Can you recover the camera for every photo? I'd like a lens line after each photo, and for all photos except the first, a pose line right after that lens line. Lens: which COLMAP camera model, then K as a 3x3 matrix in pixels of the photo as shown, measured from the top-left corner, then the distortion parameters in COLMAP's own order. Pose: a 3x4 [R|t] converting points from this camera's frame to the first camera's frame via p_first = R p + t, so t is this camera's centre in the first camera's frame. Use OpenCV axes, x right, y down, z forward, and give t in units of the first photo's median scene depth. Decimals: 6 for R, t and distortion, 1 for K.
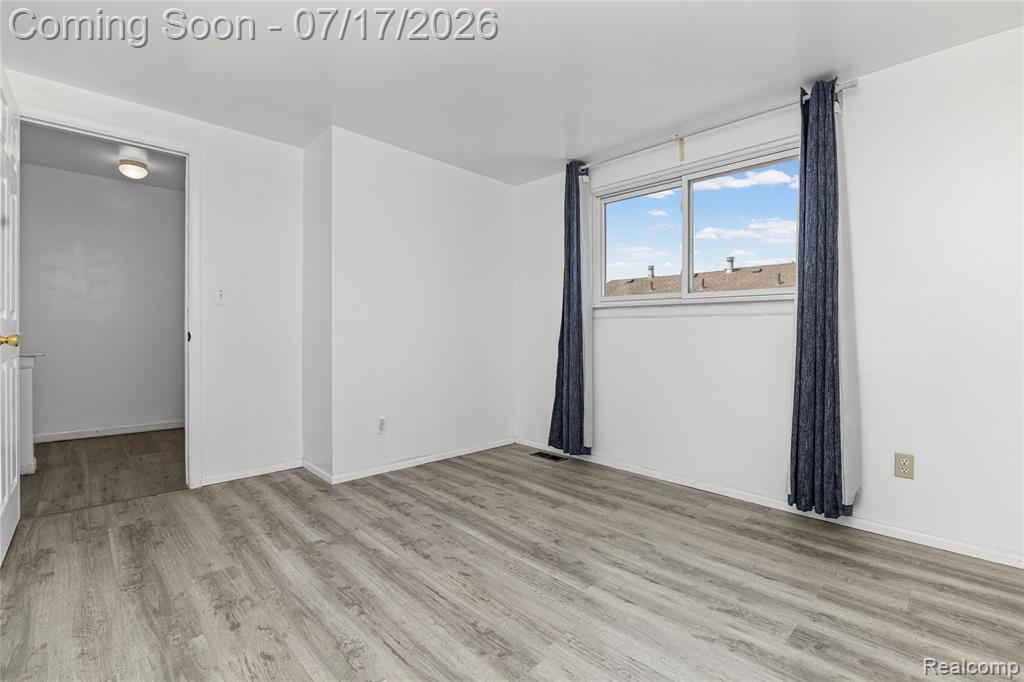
lens RADIAL K [[454.1, 0, 514.2], [0, 454.1, 335.8], [0, 0, 1]] dist [-0.009316, 0.000057]
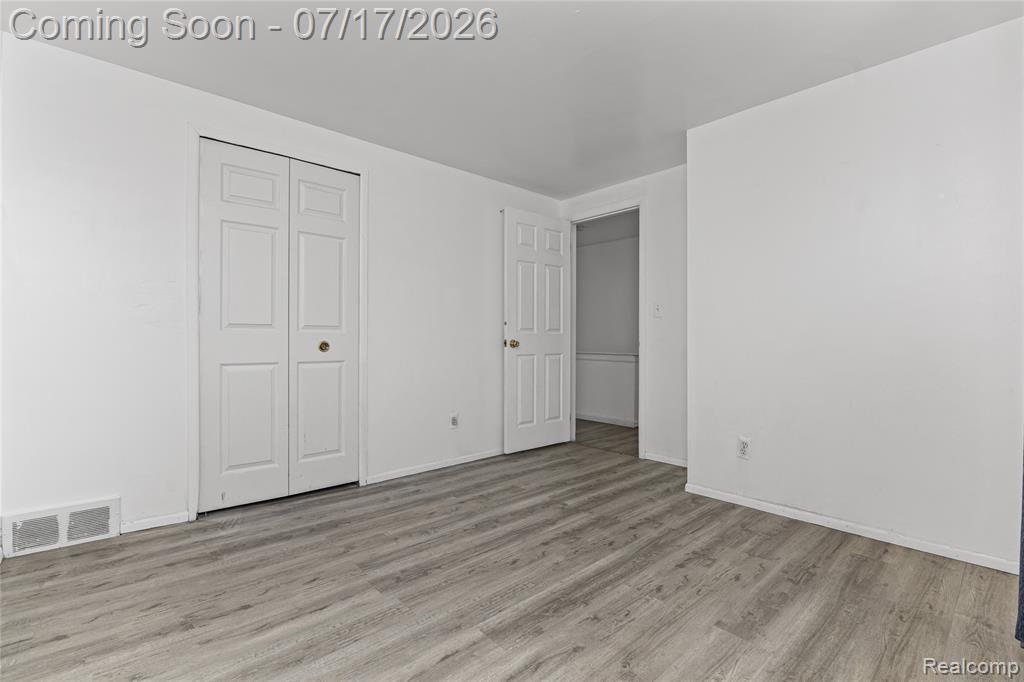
lens RADIAL K [[454.1, 0, 516.8], [0, 454.1, 343.8], [0, 0, 1]] dist [-0.009316, 0.000057]
pose [[-0.030552, -0.000533, -0.999533, 0.755964], [-0.003041, 0.999995, -0.000440, 0.003256], [0.999529, 0.003026, -0.030554, 0.803097]]
